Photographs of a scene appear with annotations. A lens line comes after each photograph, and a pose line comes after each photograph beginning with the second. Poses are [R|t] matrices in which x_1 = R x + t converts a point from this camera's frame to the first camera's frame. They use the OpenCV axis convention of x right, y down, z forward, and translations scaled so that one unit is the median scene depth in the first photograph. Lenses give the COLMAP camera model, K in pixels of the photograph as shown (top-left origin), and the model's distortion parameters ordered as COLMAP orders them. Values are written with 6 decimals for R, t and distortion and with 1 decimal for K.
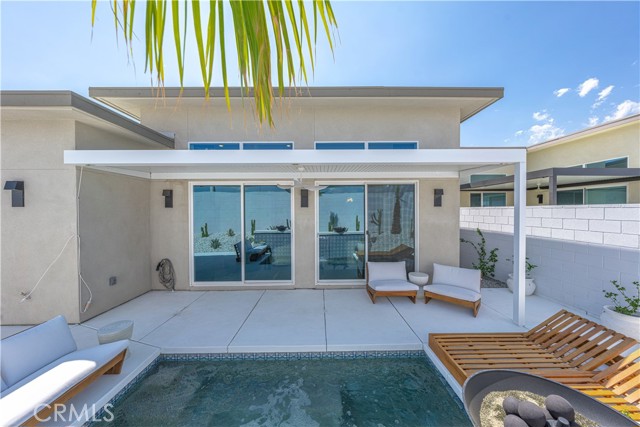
lens RADIAL K [[222.5, 0, 320.0], [0, 222.5, 213.5], [0, 0, 1]] dist [0.000934, 0.000024]
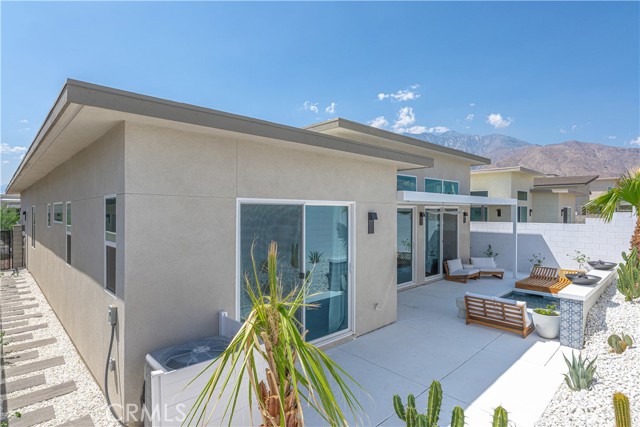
lens RADIAL K [[340.8, 0, 326.0], [0, 340.8, 209.6], [0, 0, 1]] dist [-0.001406, -0.000473]
pose [[0.728142, 0.011148, 0.685336, -1.925370], [0.001685, 0.999836, -0.018054, -0.084887], [-0.685424, 0.014300, 0.728003, -0.115062]]
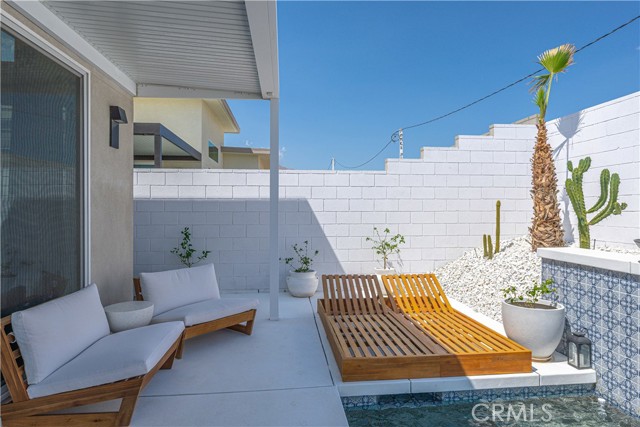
lens RADIAL K [[377.1, 0, 320.0], [0, 377.1, 213.5], [0, 0, 1]] dist [0.000252, -0.001157]
pose [[-0.084368, 0.000001, 0.996435, -0.246915], [0.013147, 0.999913, 0.001112, 0.104165], [-0.996348, 0.013194, -0.084360, 0.668972]]
